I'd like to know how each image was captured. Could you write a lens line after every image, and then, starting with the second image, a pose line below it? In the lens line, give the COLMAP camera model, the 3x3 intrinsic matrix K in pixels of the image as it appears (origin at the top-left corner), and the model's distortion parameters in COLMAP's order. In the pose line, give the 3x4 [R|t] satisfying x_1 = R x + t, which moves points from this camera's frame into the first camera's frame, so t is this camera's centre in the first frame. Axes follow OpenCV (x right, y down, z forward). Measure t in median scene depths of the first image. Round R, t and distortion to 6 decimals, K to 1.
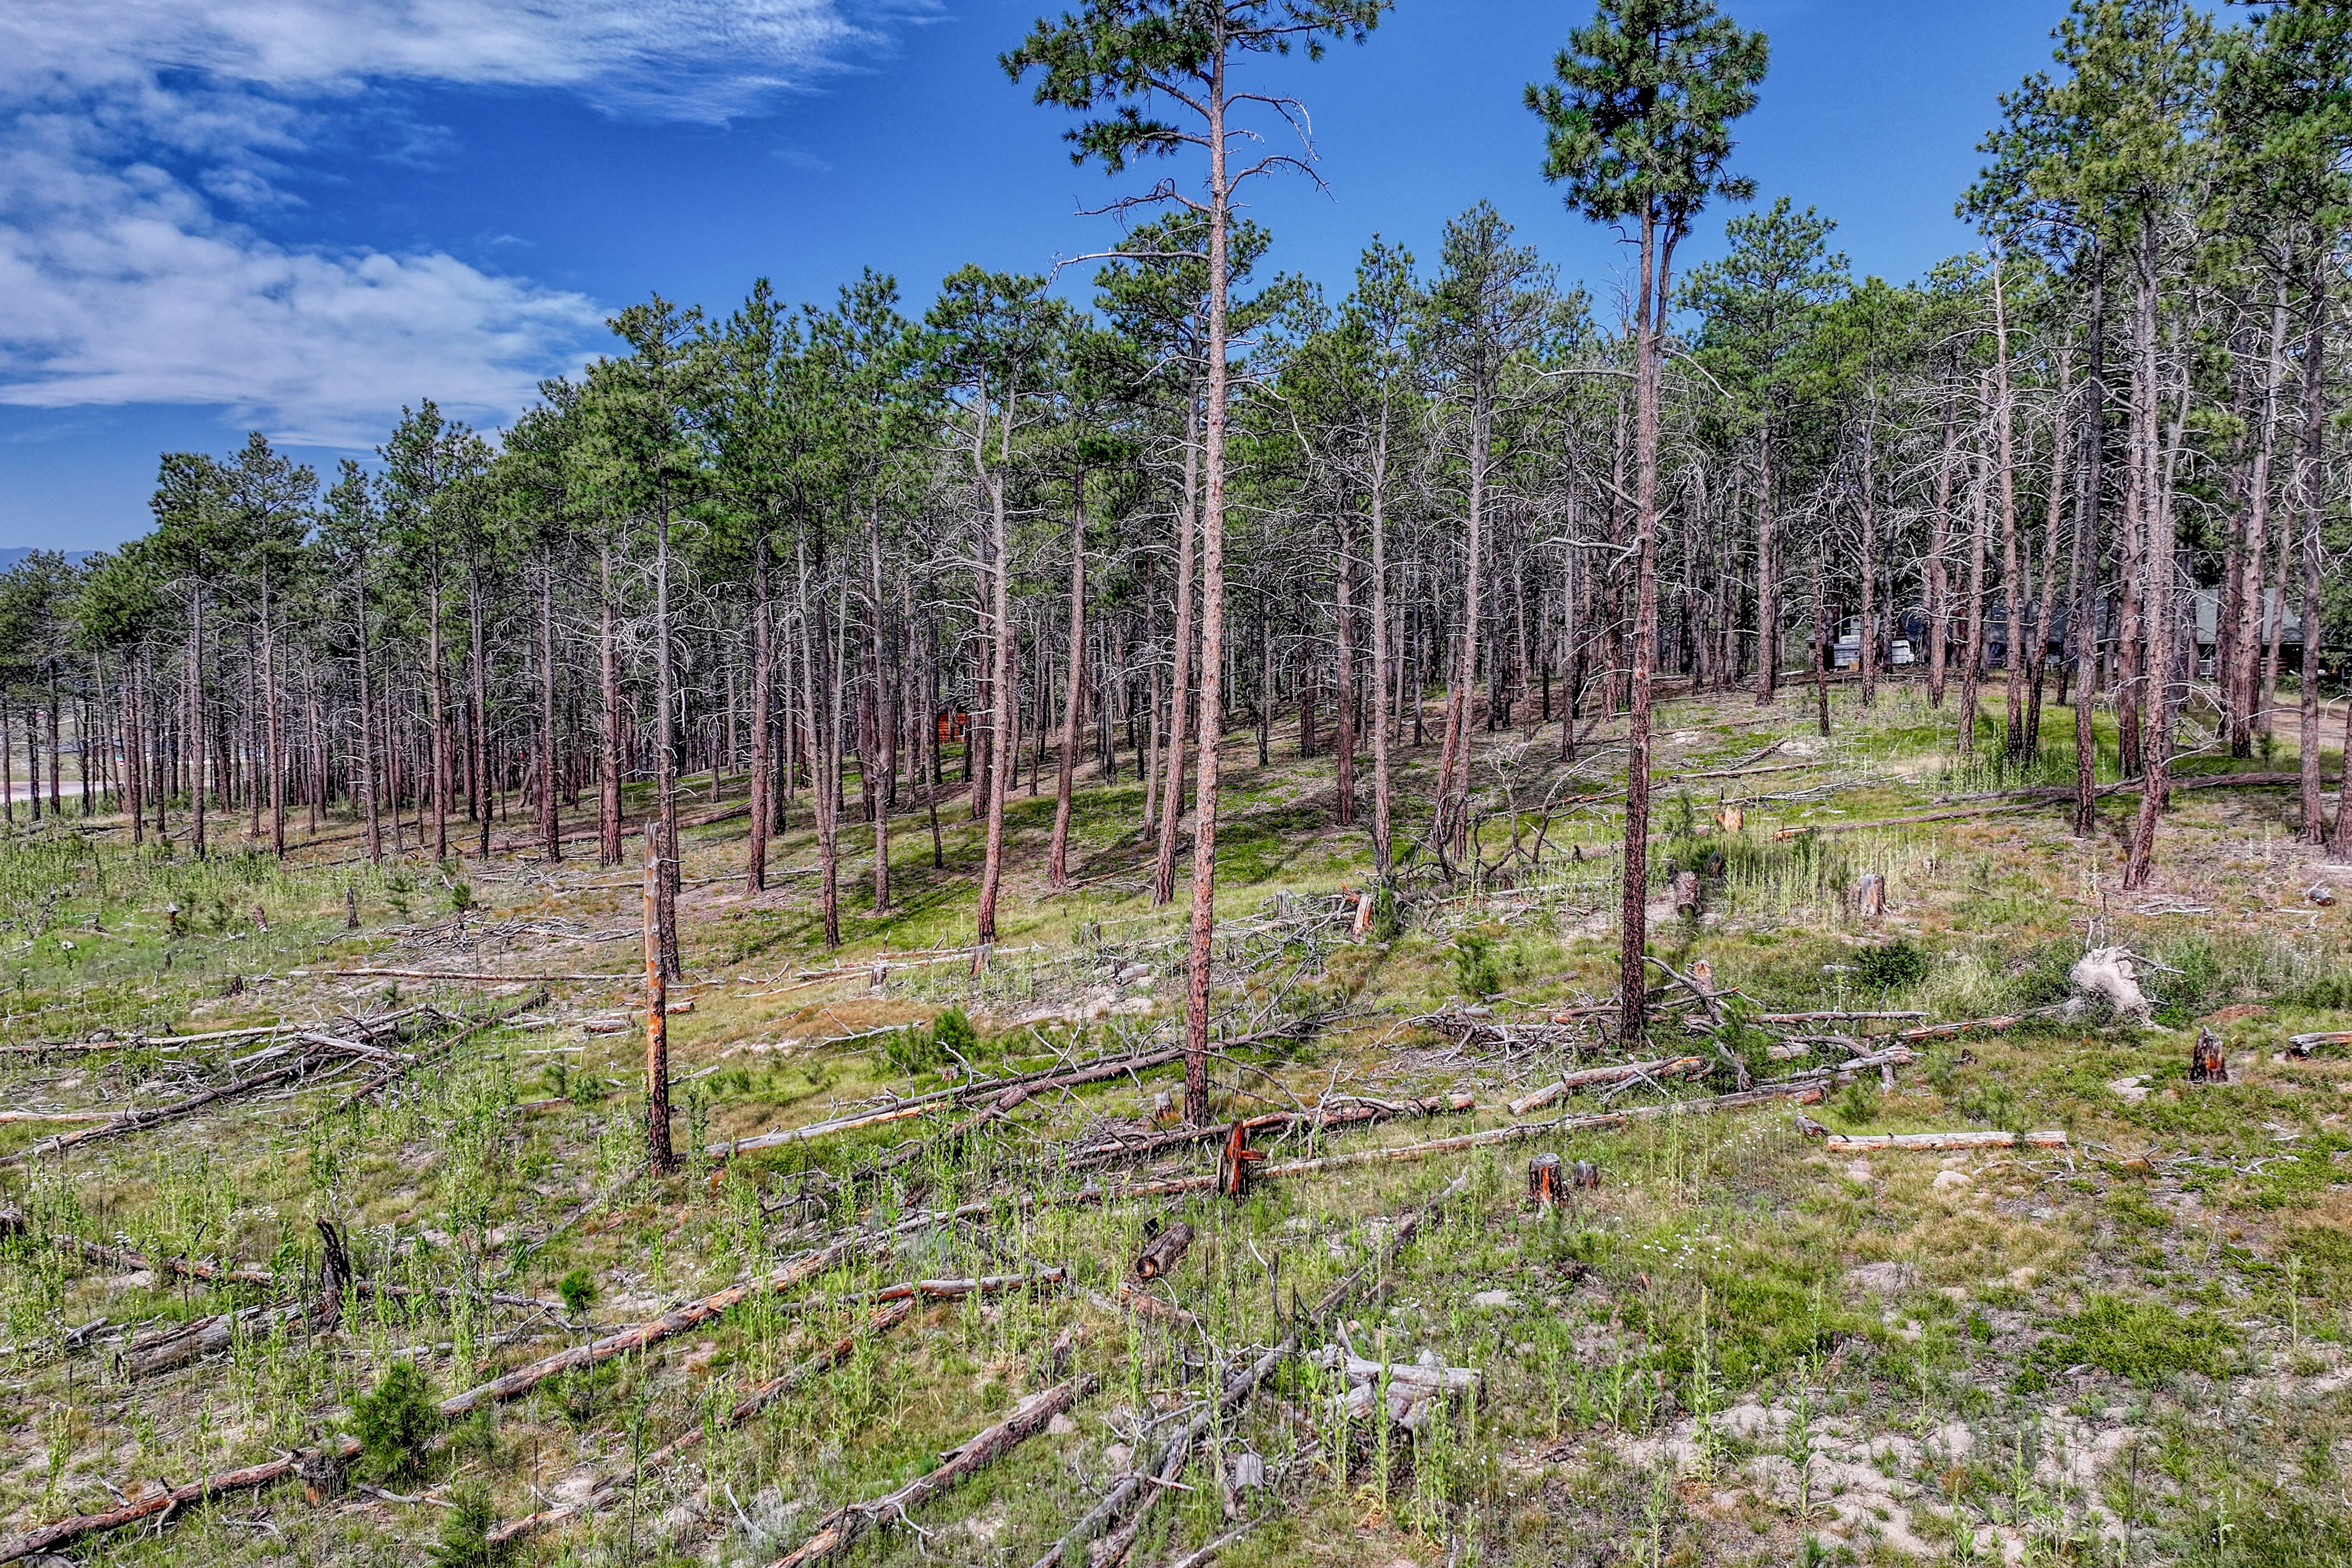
lens RADIAL K [[1911.9, 0, 1188.2], [0, 1911.9, 771.5], [0, 0, 1]] dist [0.160007, -0.156112]
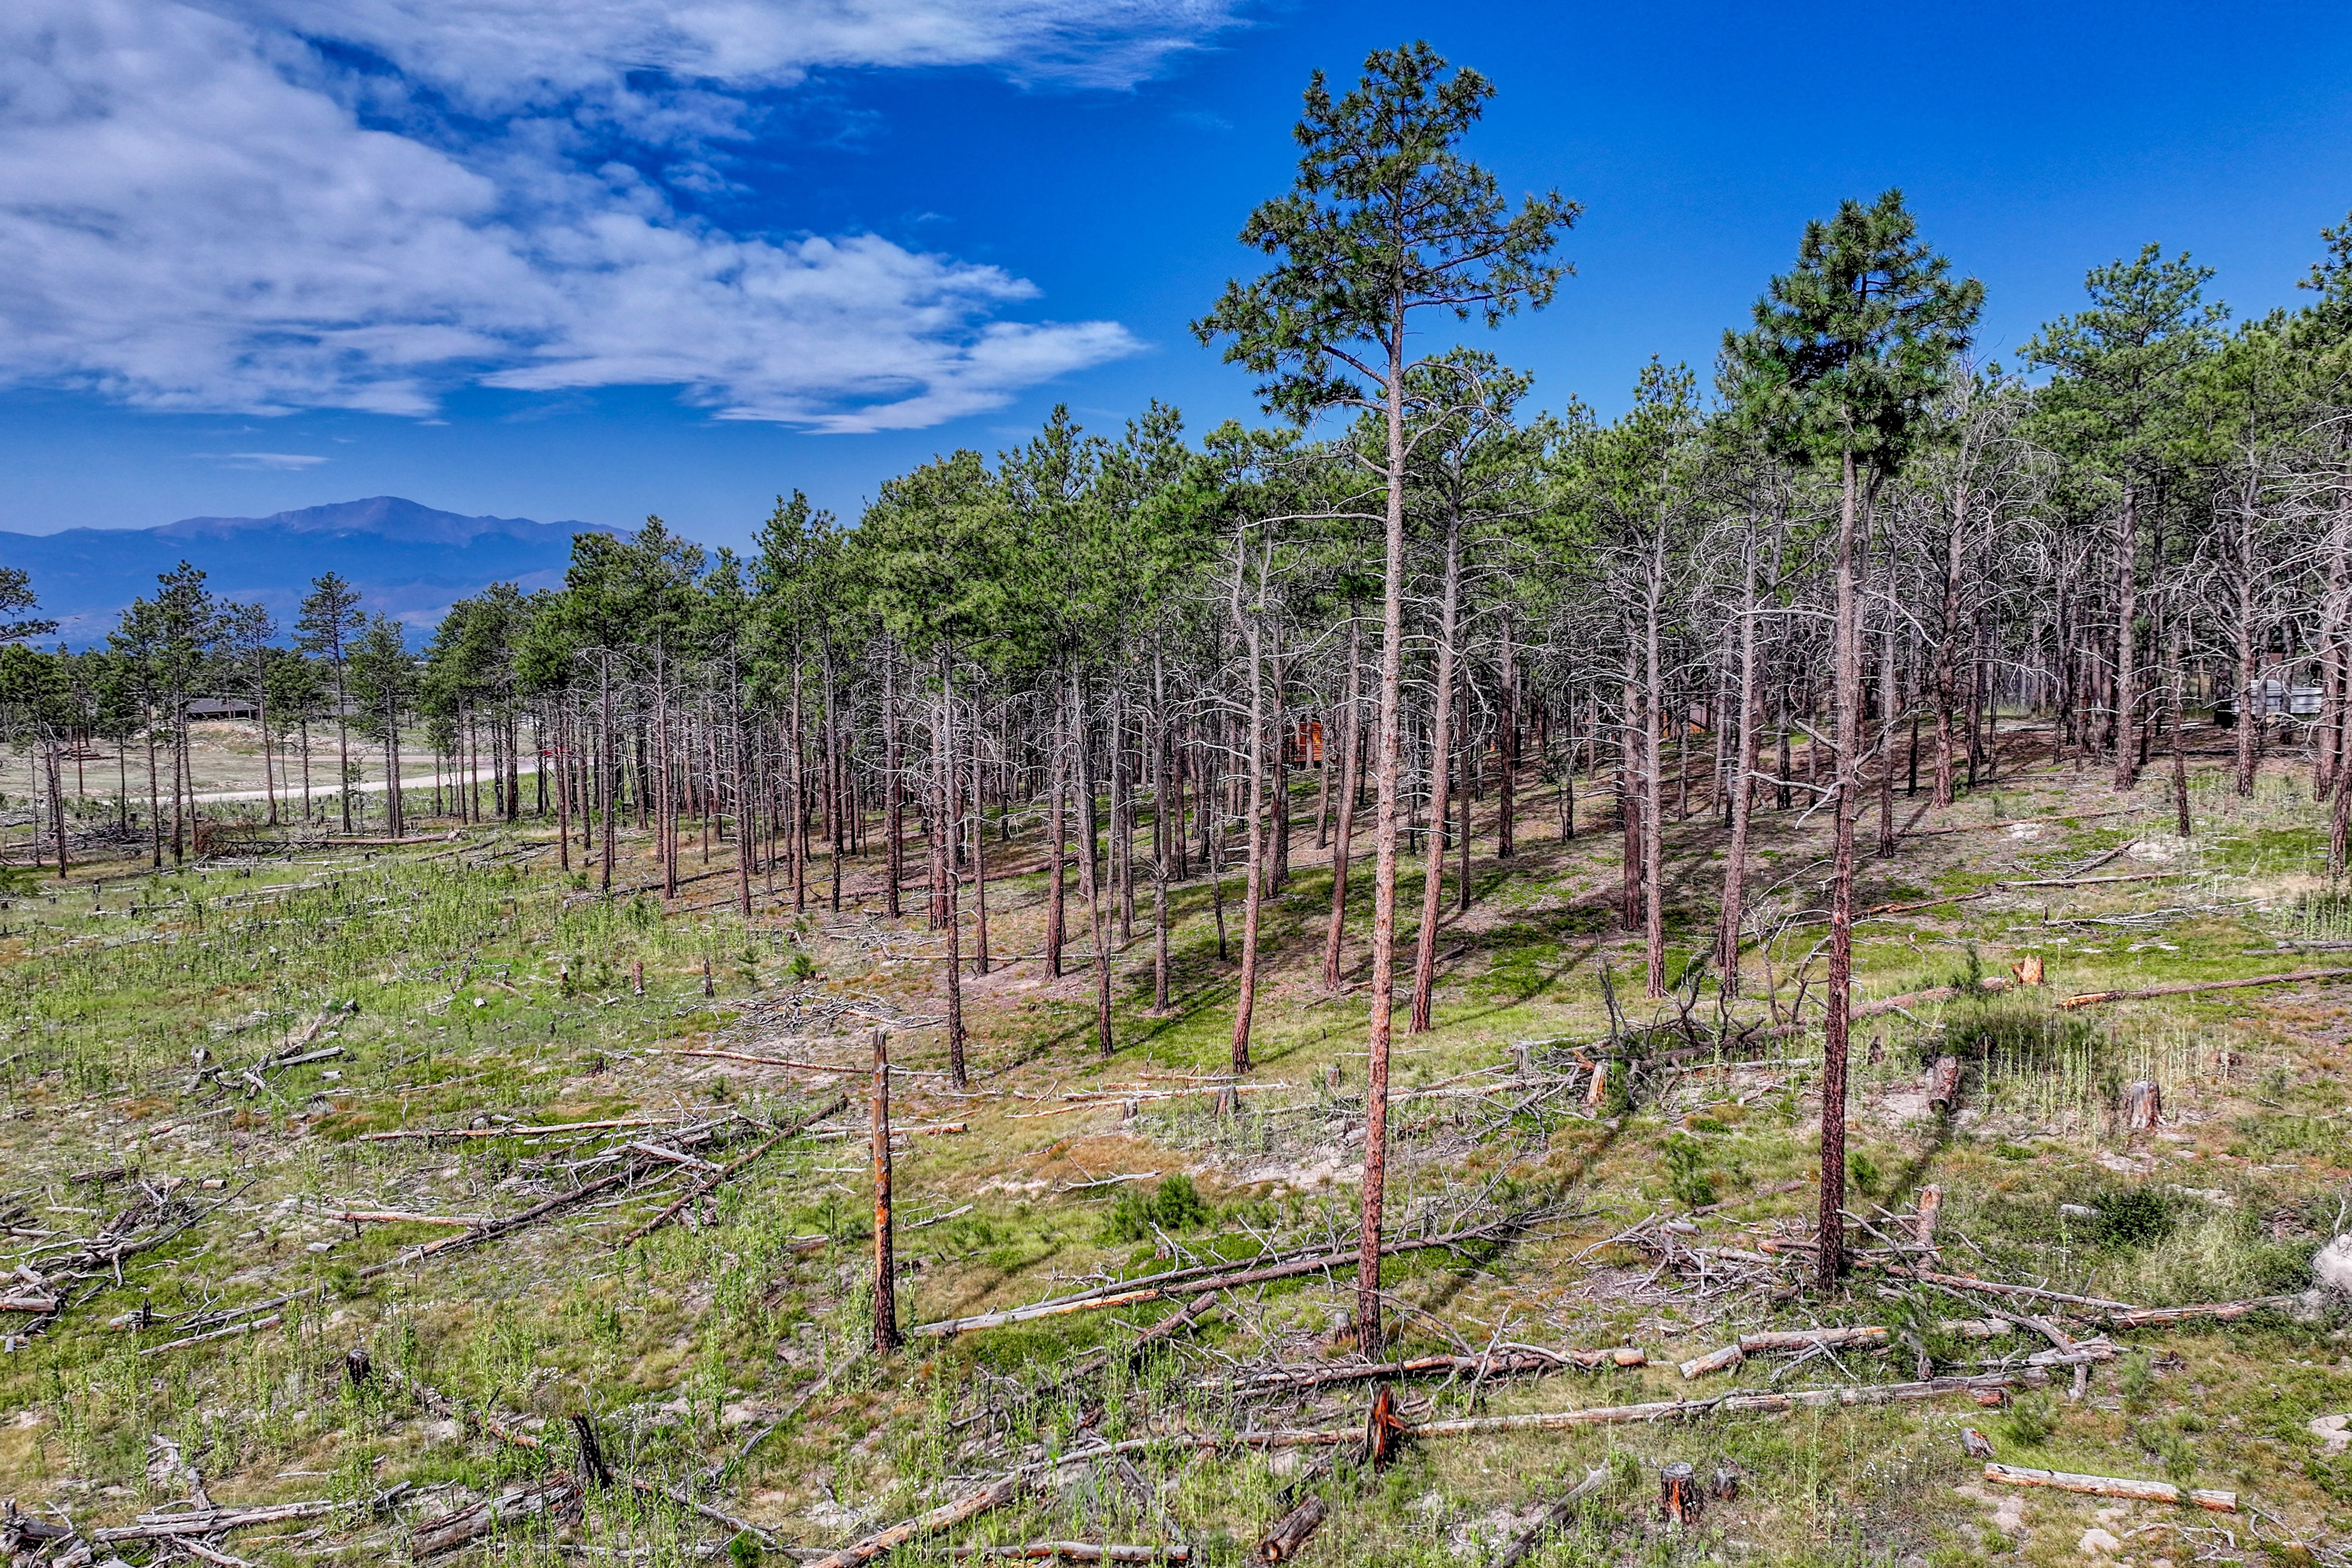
lens RADIAL K [[1911.9, 0, 1189.8], [0, 1911.9, 779.4], [0, 0, 1]] dist [0.160007, -0.156112]
pose [[0.980086, 0.014149, -0.198067, 0.072157], [-0.008722, 0.999563, 0.028247, -0.098874], [0.198380, -0.025957, 0.979781, -0.018398]]
